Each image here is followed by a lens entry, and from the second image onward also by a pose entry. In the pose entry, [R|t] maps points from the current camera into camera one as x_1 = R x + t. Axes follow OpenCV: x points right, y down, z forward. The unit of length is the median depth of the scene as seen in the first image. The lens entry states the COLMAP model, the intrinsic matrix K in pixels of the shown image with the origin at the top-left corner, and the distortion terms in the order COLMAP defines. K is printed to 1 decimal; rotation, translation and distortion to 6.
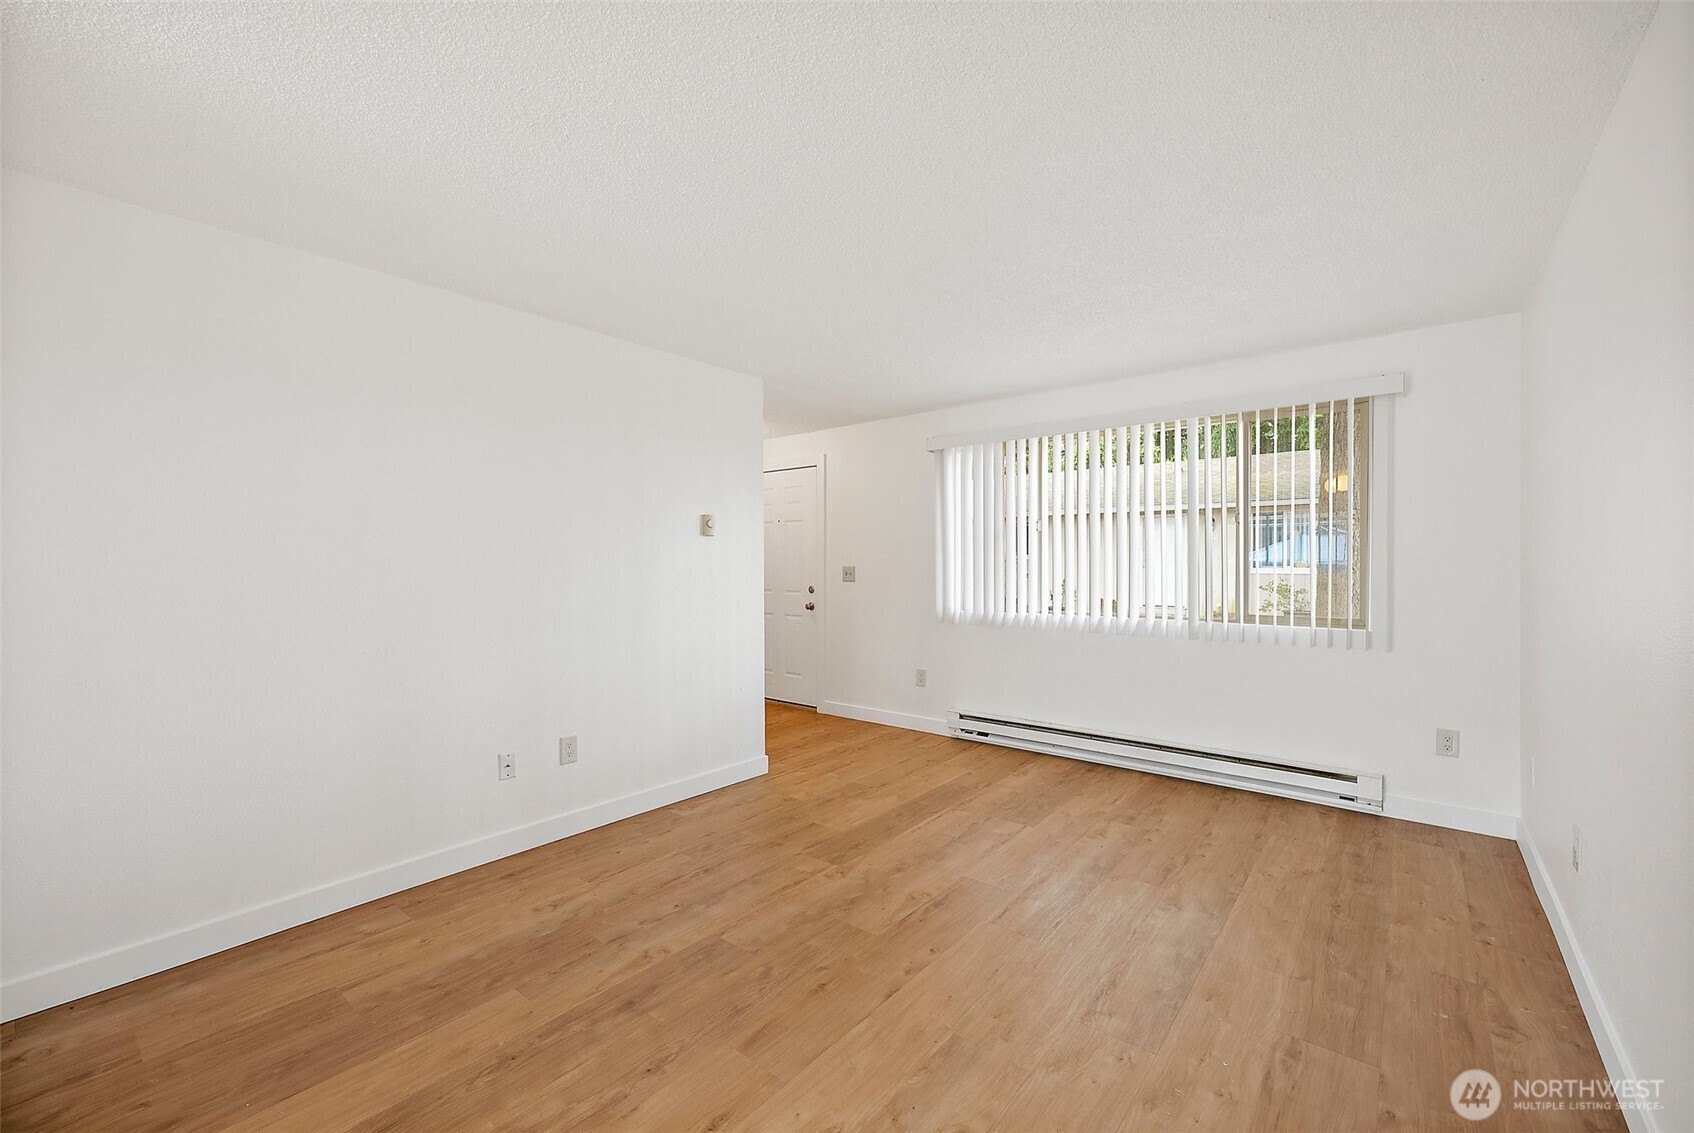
lens RADIAL K [[685.2, 0, 853.5], [0, 685.2, 568.9], [0, 0, 1]] dist [0.001821, -0.000268]
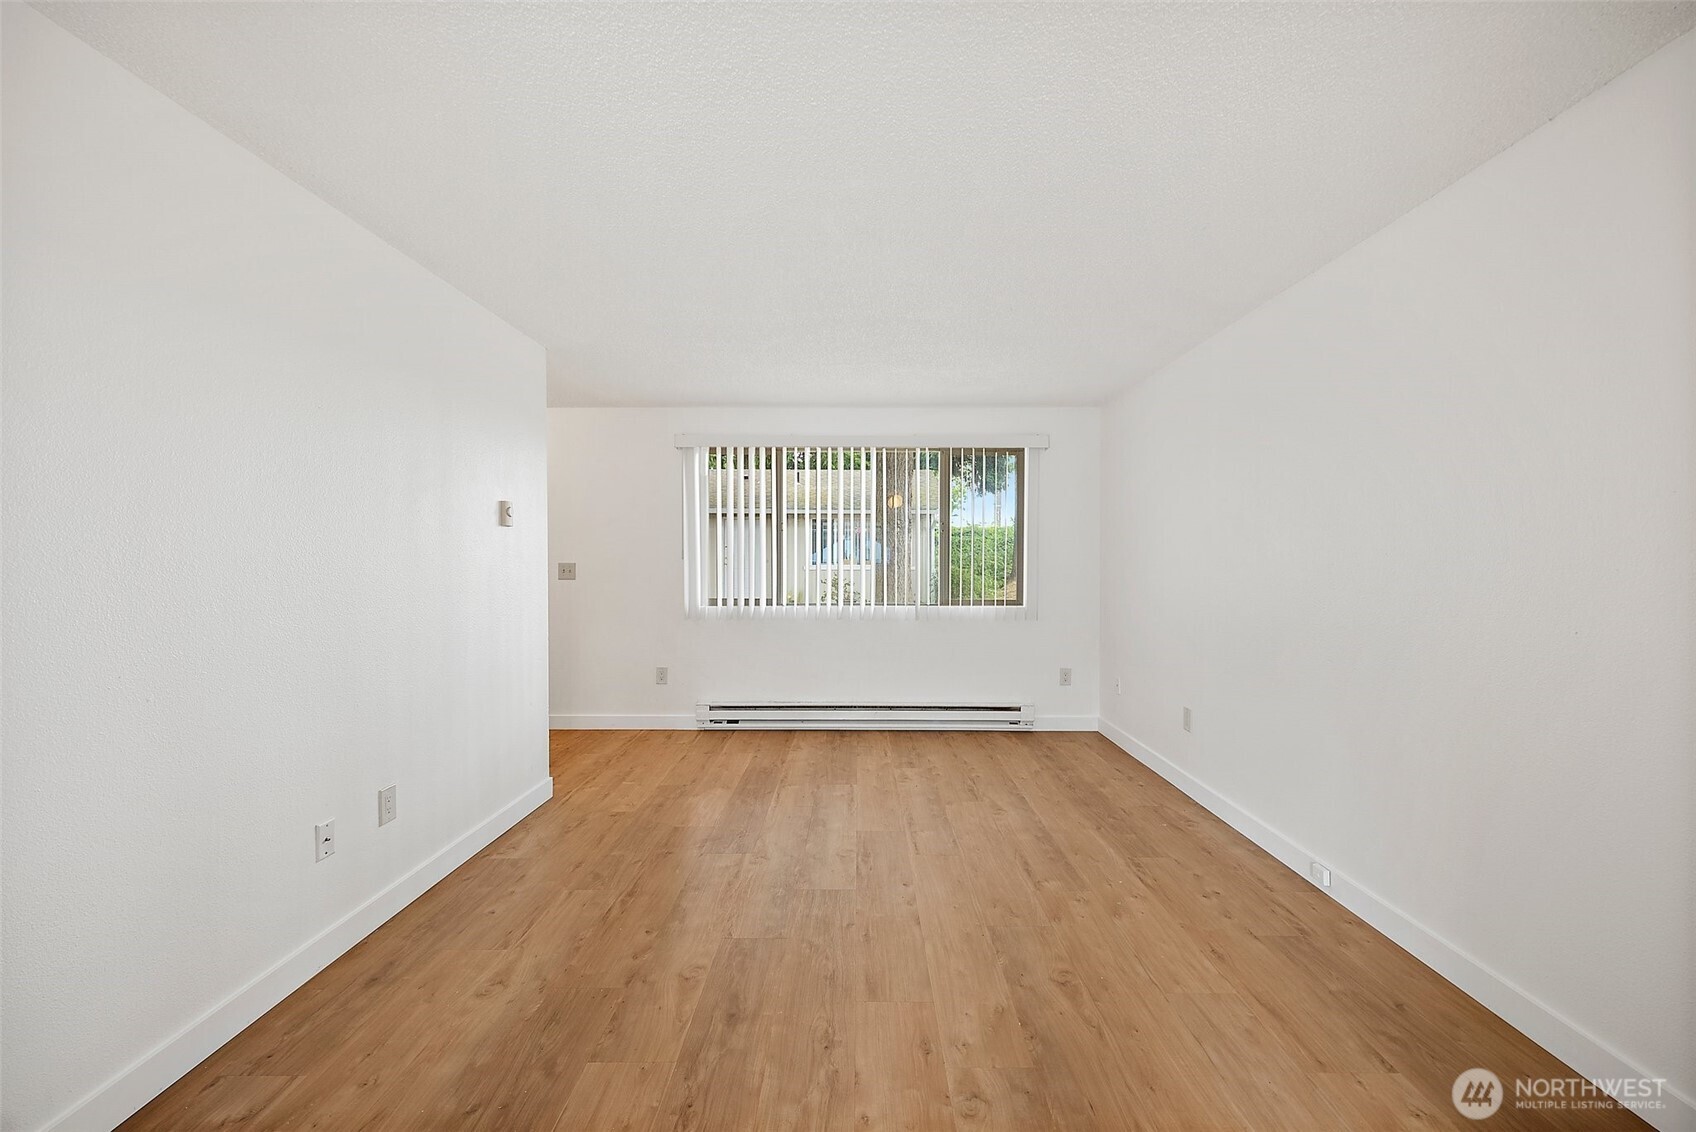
lens RADIAL K [[686.1, 0, 854.5], [0, 686.1, 568.4], [0, 0, 1]] dist [0.001821, -0.000268]
pose [[0.780793, -0.004297, 0.624775, -0.460303], [0.002166, 0.999989, 0.004171, 0.001259], [-0.624786, -0.001903, 0.780794, 0.082743]]
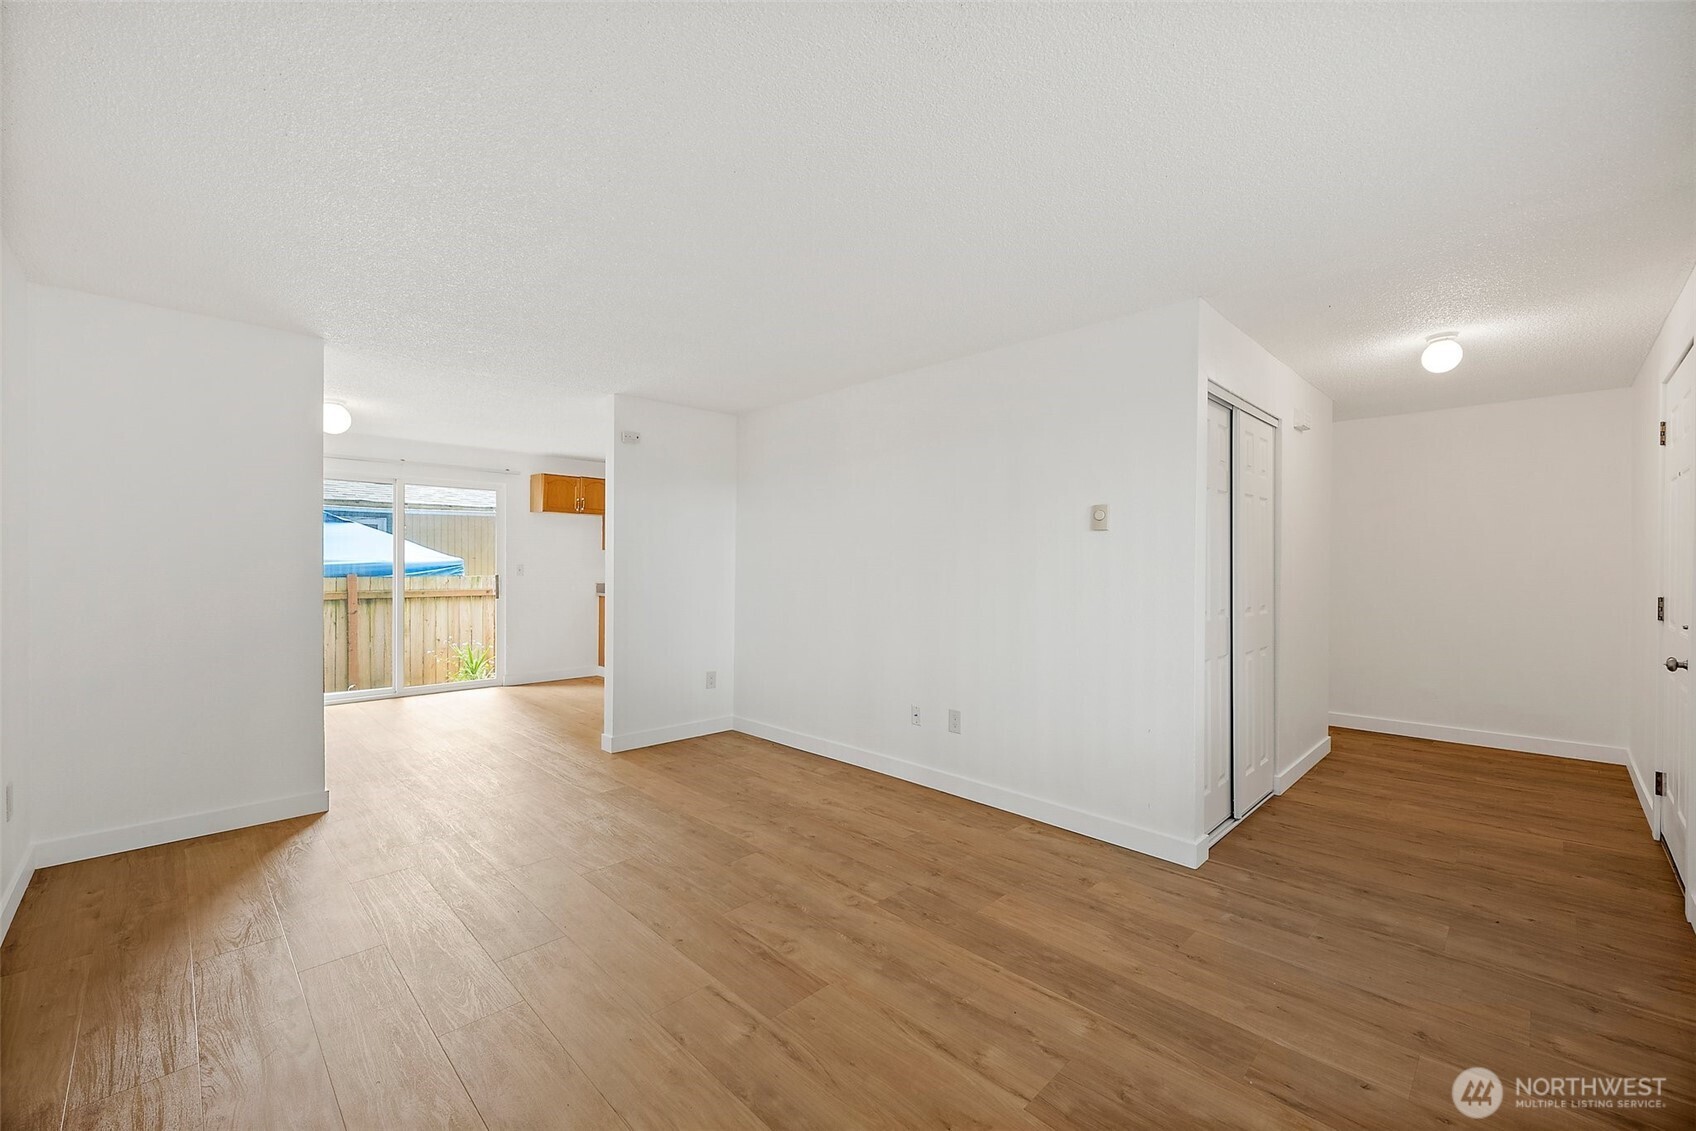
lens RADIAL K [[686.1, 0, 854.5], [0, 686.1, 567.9], [0, 0, 1]] dist [0.001821, -0.000268]
pose [[-0.104487, 0.010145, -0.994475, 0.730808], [-0.010198, 0.999884, 0.011272, -0.010670], [0.994474, 0.011320, -0.104371, 0.899188]]
